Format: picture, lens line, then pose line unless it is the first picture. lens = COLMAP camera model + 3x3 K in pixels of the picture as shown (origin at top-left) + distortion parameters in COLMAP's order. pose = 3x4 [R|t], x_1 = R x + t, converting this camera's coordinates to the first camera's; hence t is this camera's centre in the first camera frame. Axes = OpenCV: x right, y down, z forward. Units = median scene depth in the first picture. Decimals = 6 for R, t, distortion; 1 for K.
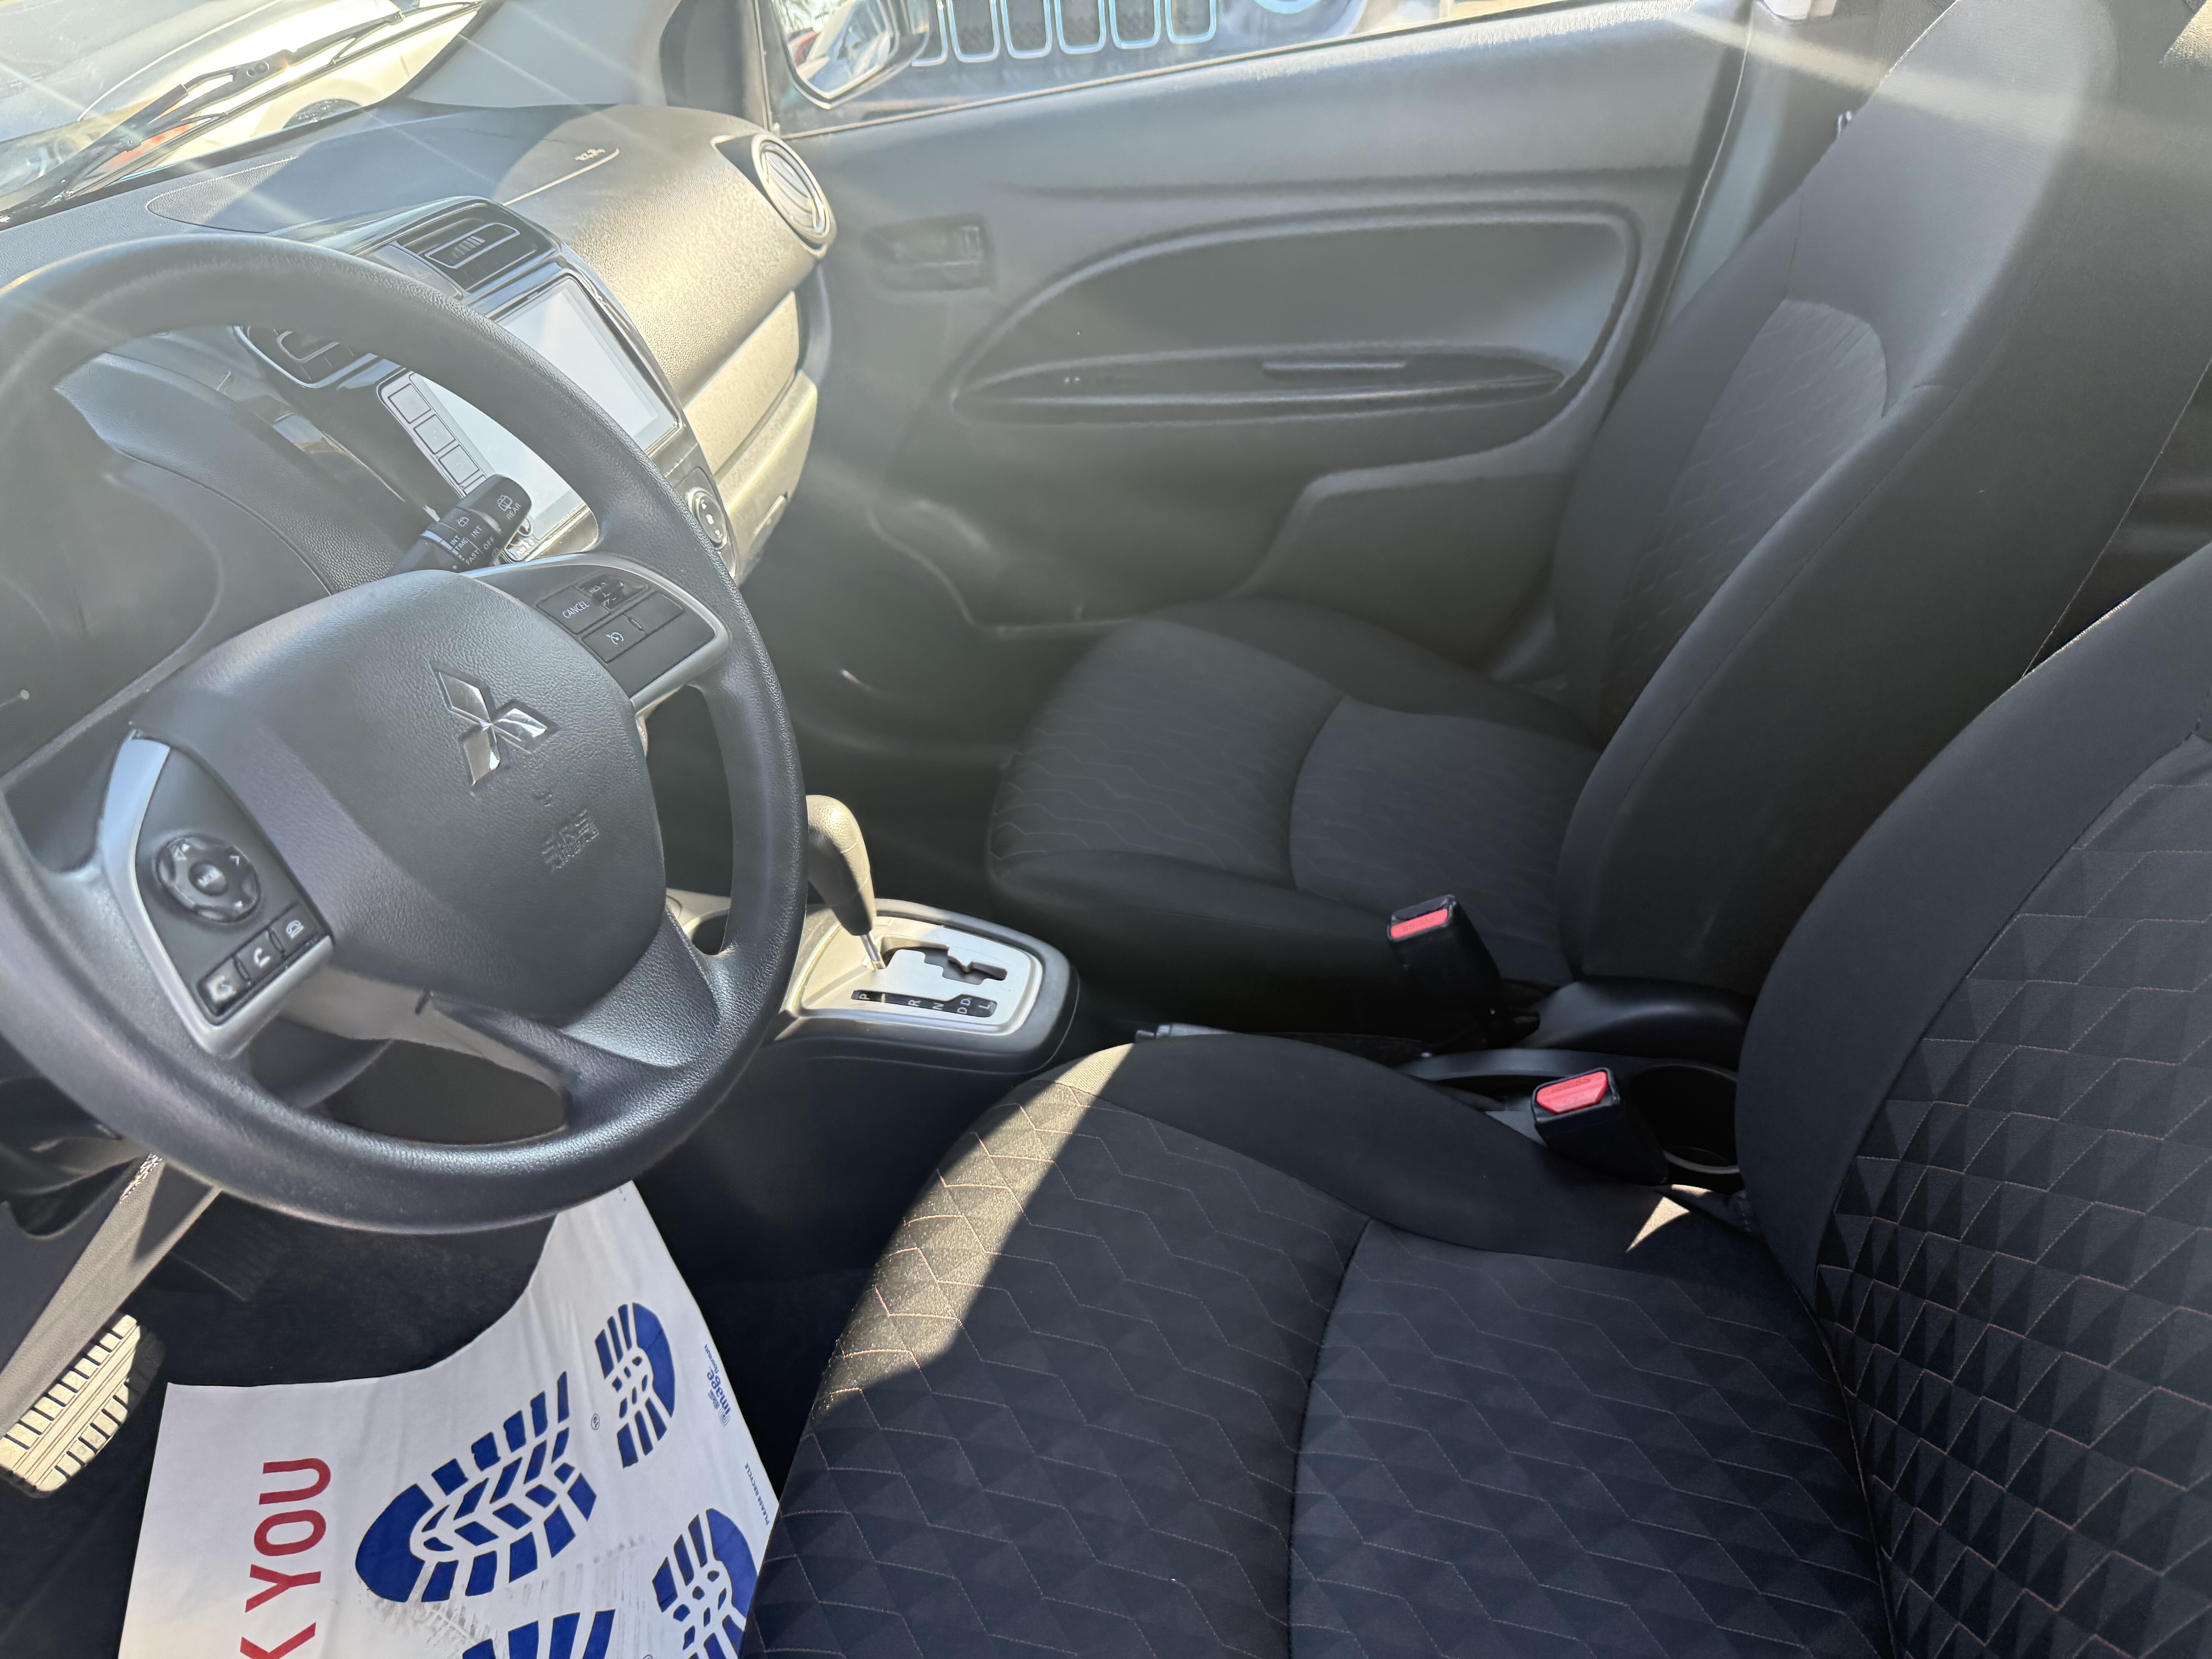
lens RADIAL K [[1508.3, 0, 1106.0], [0, 1508.3, 829.5], [0, 0, 1]] dist [0.000408, 0.000289]
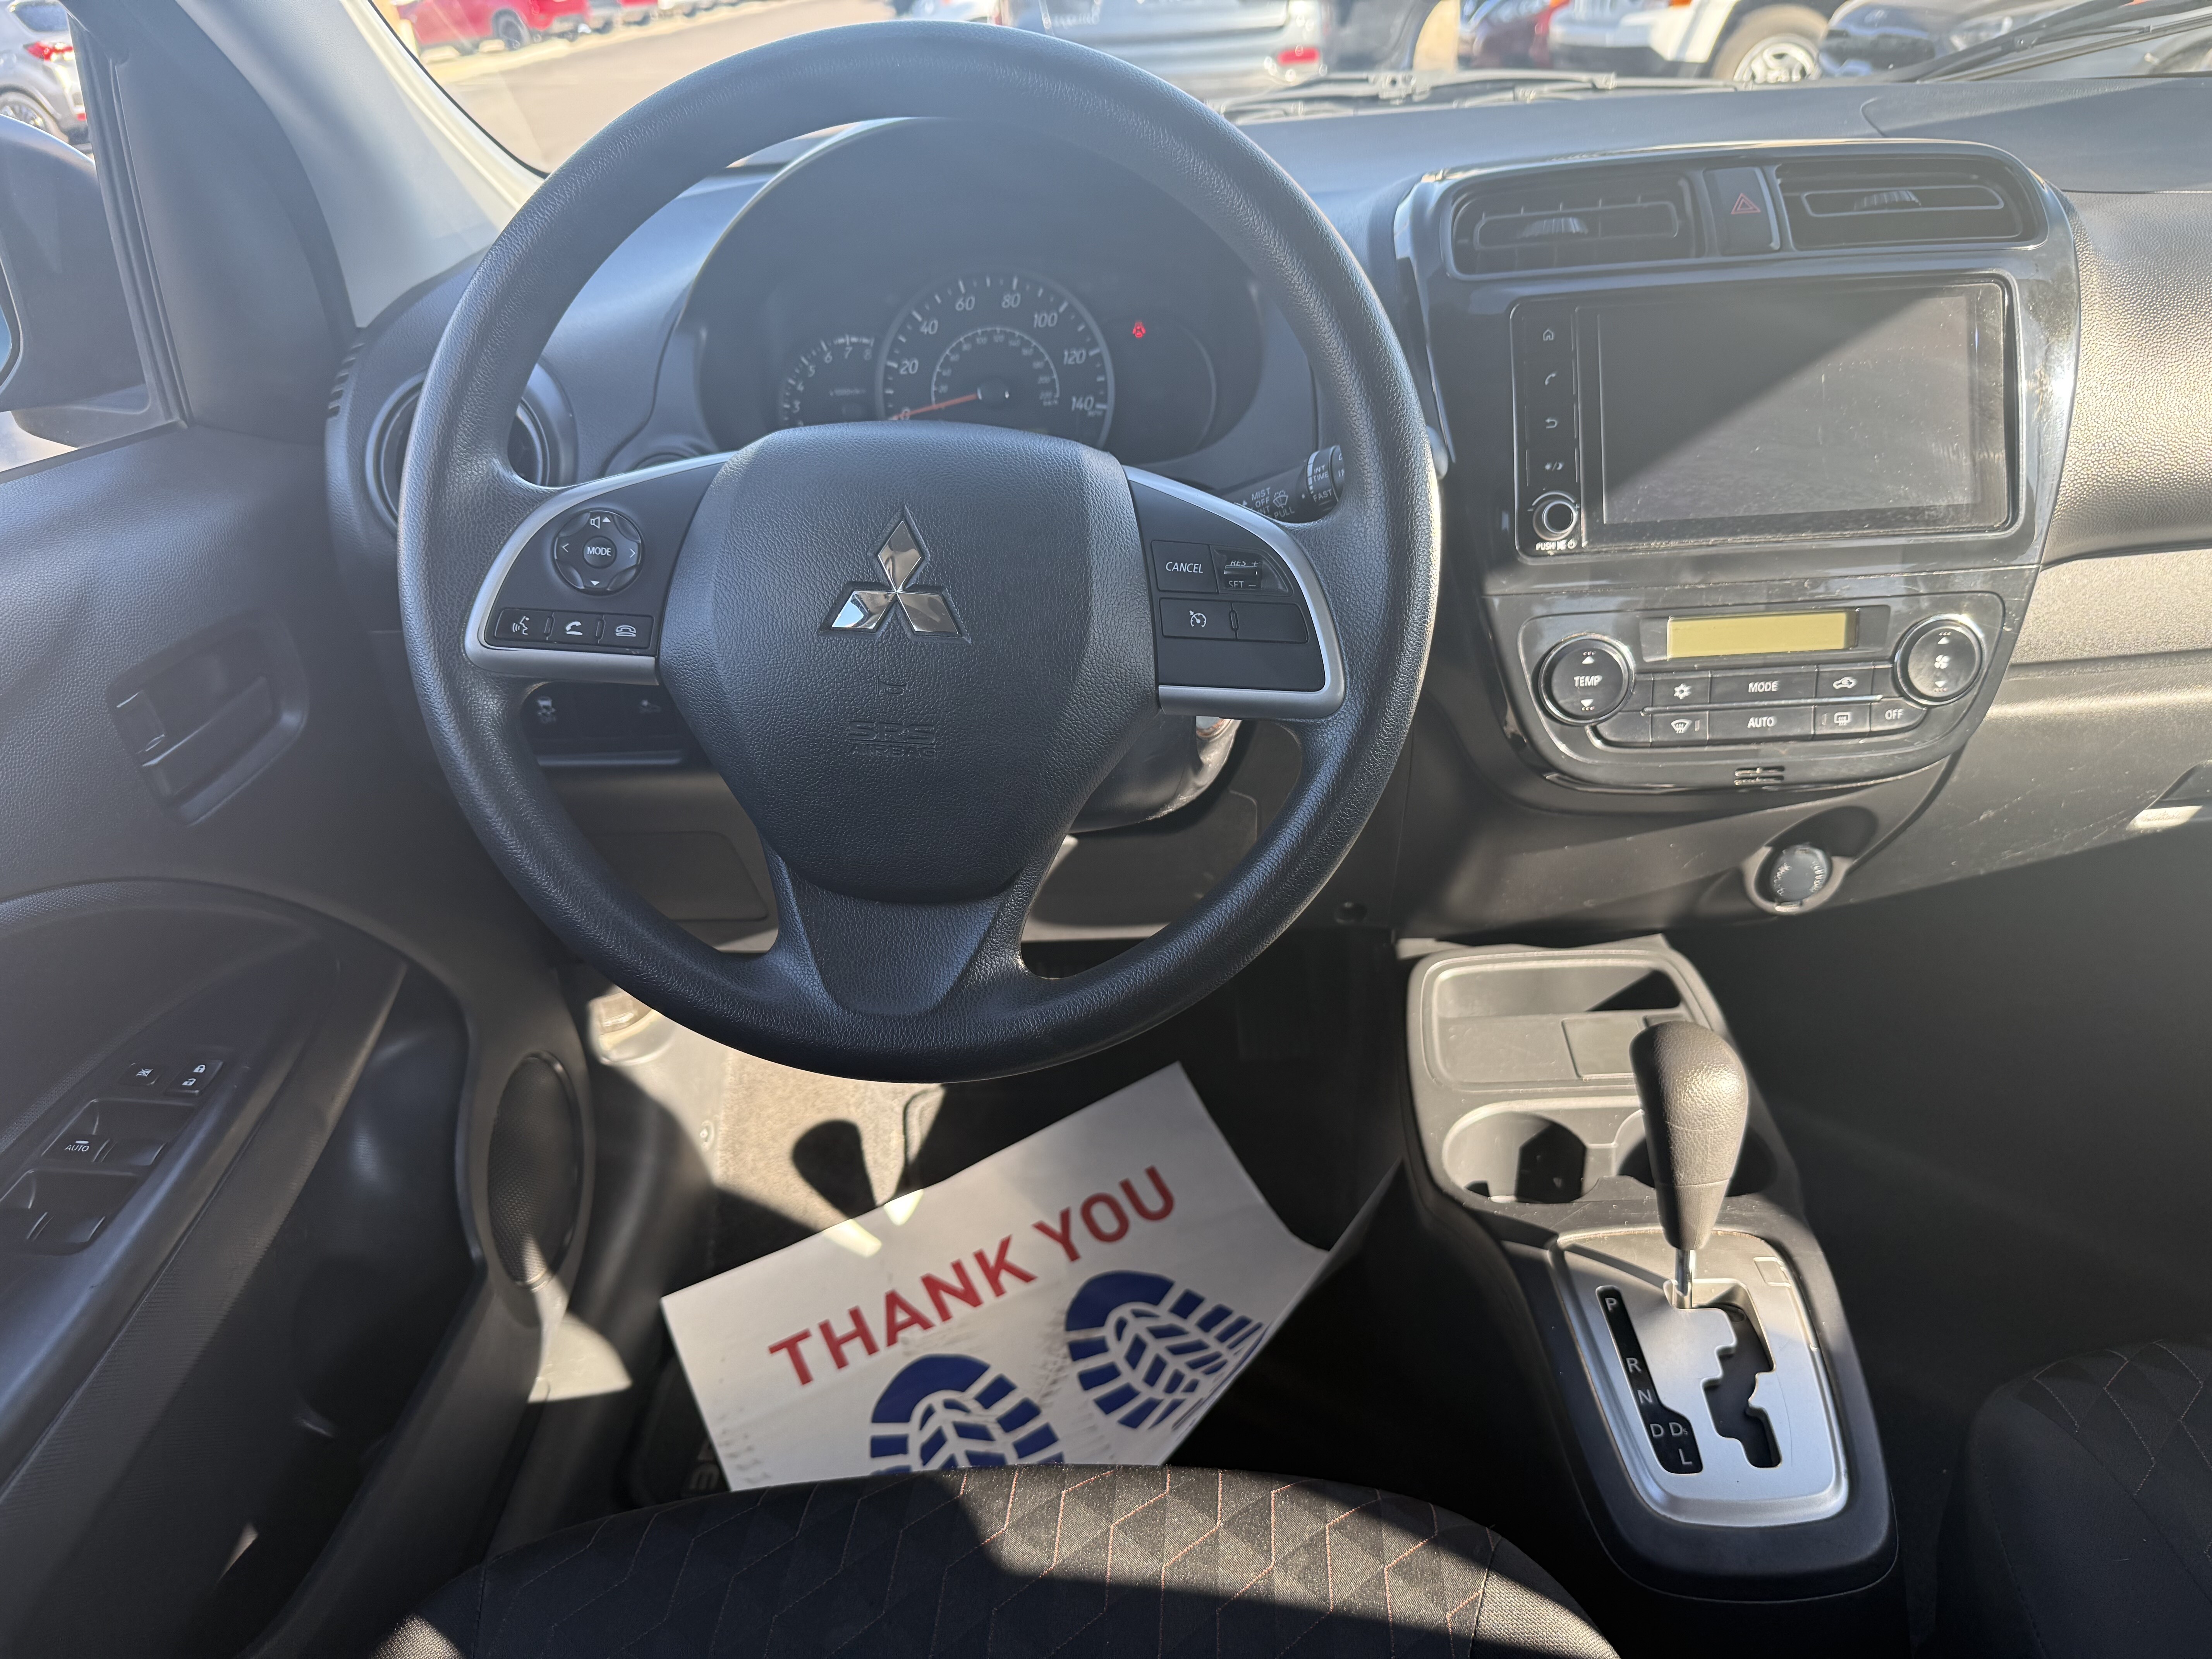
lens RADIAL K [[1557.0, 0, 1106.0], [0, 1557.0, 829.5], [0, 0, 1]] dist [-0.001072, -0.001028]
pose [[0.200438, 0.541705, -0.816321, 0.267499], [-0.515973, 0.766677, 0.382070, -0.215257], [0.832825, 0.344618, 0.433176, 0.410018]]
